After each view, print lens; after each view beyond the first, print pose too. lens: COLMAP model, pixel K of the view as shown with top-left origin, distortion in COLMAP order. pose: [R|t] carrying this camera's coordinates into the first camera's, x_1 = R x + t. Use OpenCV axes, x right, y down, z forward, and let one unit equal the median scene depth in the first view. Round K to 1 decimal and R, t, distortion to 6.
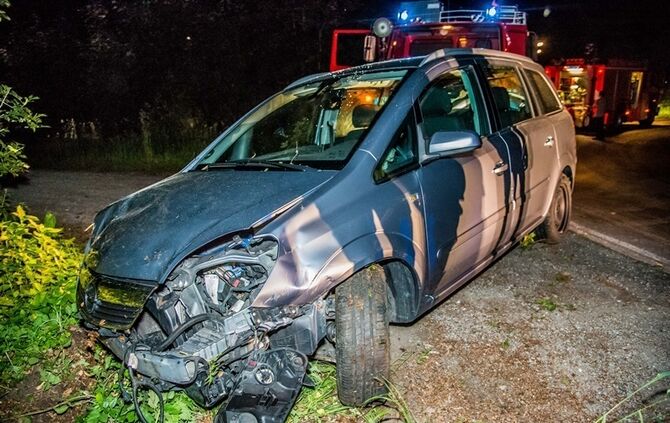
lens RADIAL K [[459.1, 0, 335.4], [0, 459.1, 223.3], [0, 0, 1]] dist [-0.115700, 0.063035]
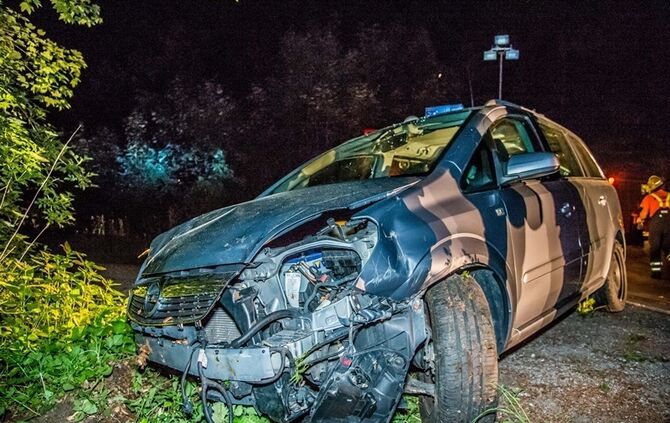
lens RADIAL K [[456.9, 0, 334.7], [0, 456.9, 223.2], [0, 0, 1]] dist [-0.121318, 0.070063]
pose [[0.999489, 0.016334, -0.027476, -0.121168], [-0.022888, 0.965747, -0.258475, 0.180837], [0.022313, 0.258972, 0.965627, 0.076514]]
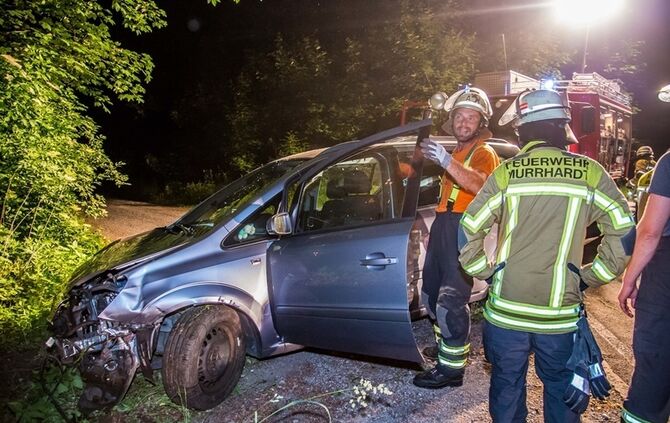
lens RADIAL K [[459.1, 0, 335.4], [0, 459.1, 223.3], [0, 0, 1]] dist [-0.115700, 0.063035]
pose [[0.941774, 0.069822, -0.328916, 0.683829], [-0.106394, 0.989822, -0.094516, -0.054771], [0.318969, 0.124008, 0.939617, -0.160658]]
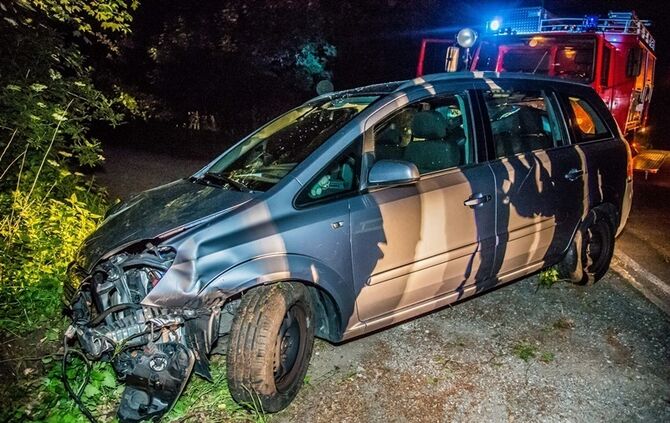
lens RADIAL K [[456.9, 0, 334.7], [0, 456.9, 223.2], [0, 0, 1]] dist [-0.121318, 0.070063]
pose [[0.957421, 0.108974, -0.267338, 0.367034], [-0.108174, 0.993973, 0.017766, -0.064295], [0.267663, 0.011909, 0.963439, 0.000934]]
